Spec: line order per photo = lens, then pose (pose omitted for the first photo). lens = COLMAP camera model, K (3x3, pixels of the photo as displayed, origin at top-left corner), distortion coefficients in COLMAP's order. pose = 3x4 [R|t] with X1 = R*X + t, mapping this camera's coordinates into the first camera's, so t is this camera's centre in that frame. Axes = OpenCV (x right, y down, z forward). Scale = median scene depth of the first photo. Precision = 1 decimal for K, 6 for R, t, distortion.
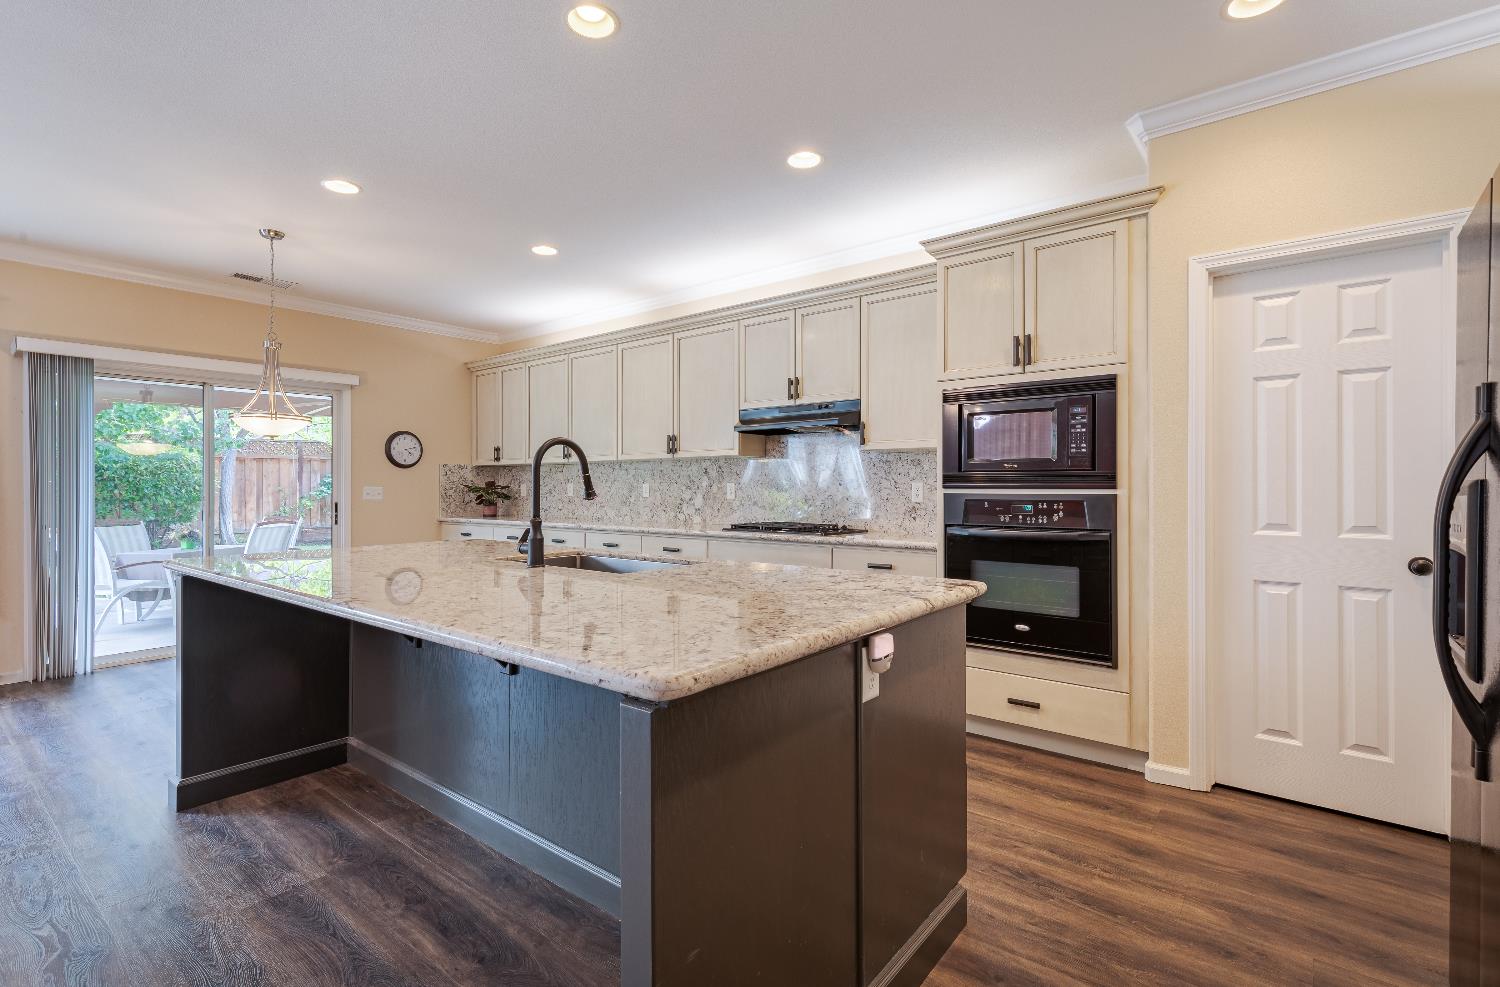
lens RADIAL K [[680.7, 0, 749.5], [0, 680.7, 490.0], [0, 0, 1]] dist [0.006628, -0.001067]
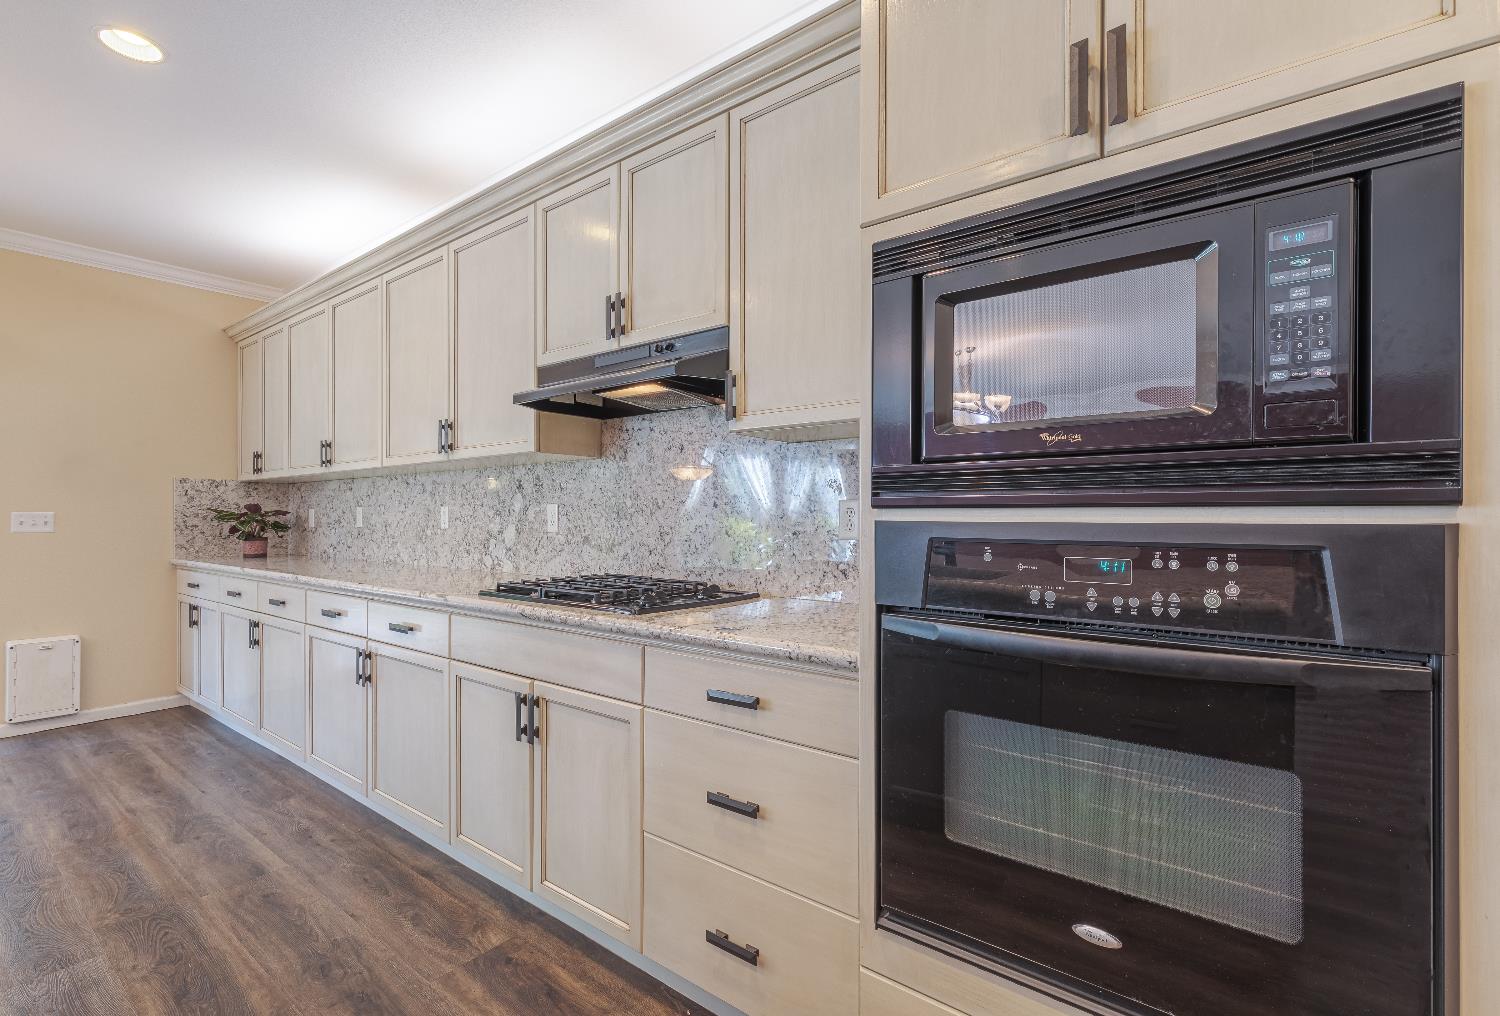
lens RADIAL K [[680.7, 0, 767.1], [0, 680.7, 521.1], [0, 0, 1]] dist [0.006628, -0.001067]
pose [[0.999943, 0.000915, 0.010627, 0.191674], [-0.000933, 0.999998, 0.001669, 0.003439], [-0.010625, -0.001679, 0.999942, 0.541748]]
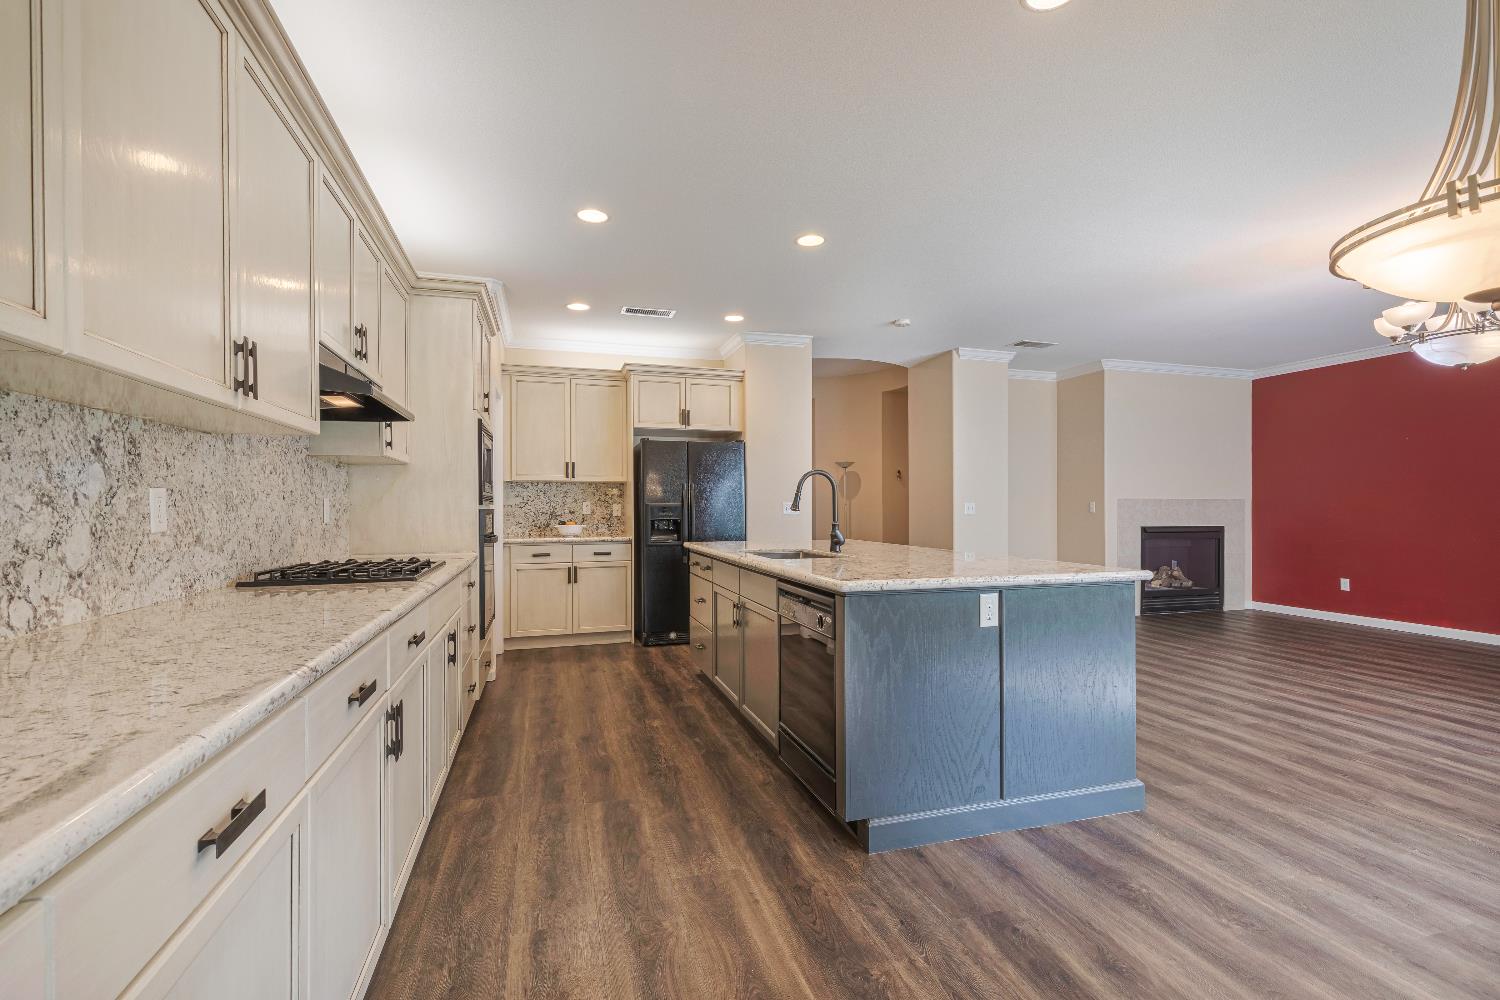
lens RADIAL K [[680.7, 0, 753.0], [0, 680.7, 506.4], [0, 0, 1]] dist [0.006628, -0.001067]
pose [[-0.816871, 0.004209, 0.576805, -0.642521], [0.006343, 0.999978, 0.001686, 0.000681], [-0.576786, 0.005036, -0.816880, 1.438979]]
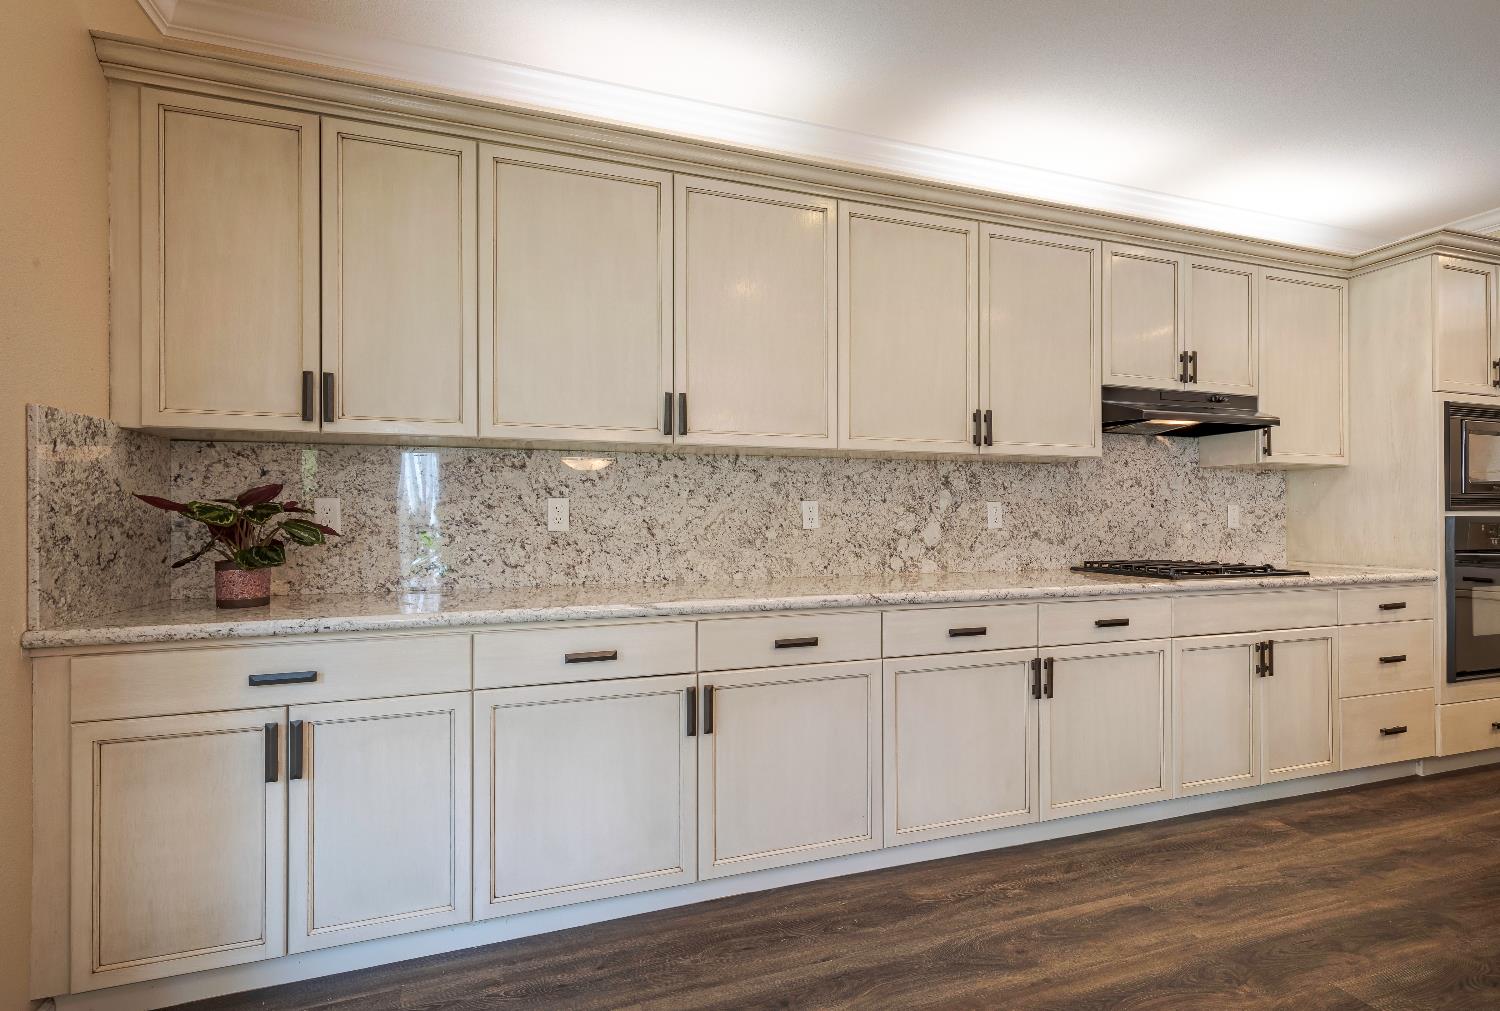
lens RADIAL K [[680.7, 0, 750.2], [0, 680.7, 515.4], [0, 0, 1]] dist [0.006628, -0.001067]
pose [[0.556253, -0.000604, 0.831013, -0.842693], [0.002839, 0.999995, -0.001174, 0.001935], [-0.831008, 0.003012, 0.556252, 1.088385]]
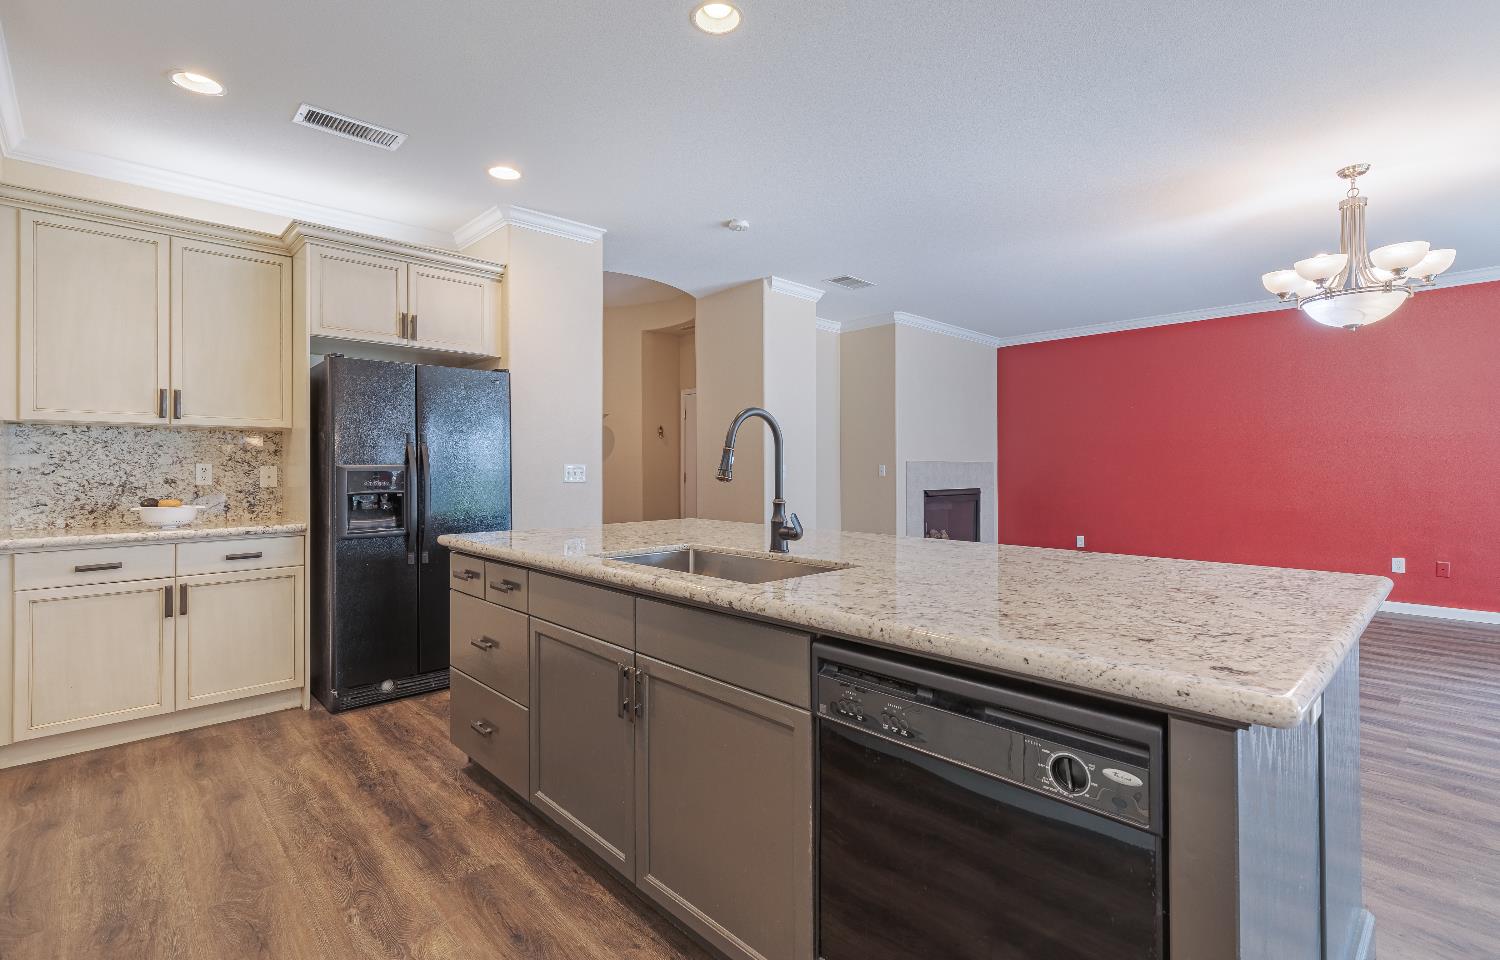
lens RADIAL K [[686.7, 0, 749.3], [0, 686.7, 462.2], [0, 0, 1]] dist [0.006251, 0.000149]
pose [[-0.988702, 0.005411, 0.149798, -0.248913], [0.004904, 0.999981, -0.003756, -0.003647], [-0.149815, -0.002979, -0.988710, 1.149890]]
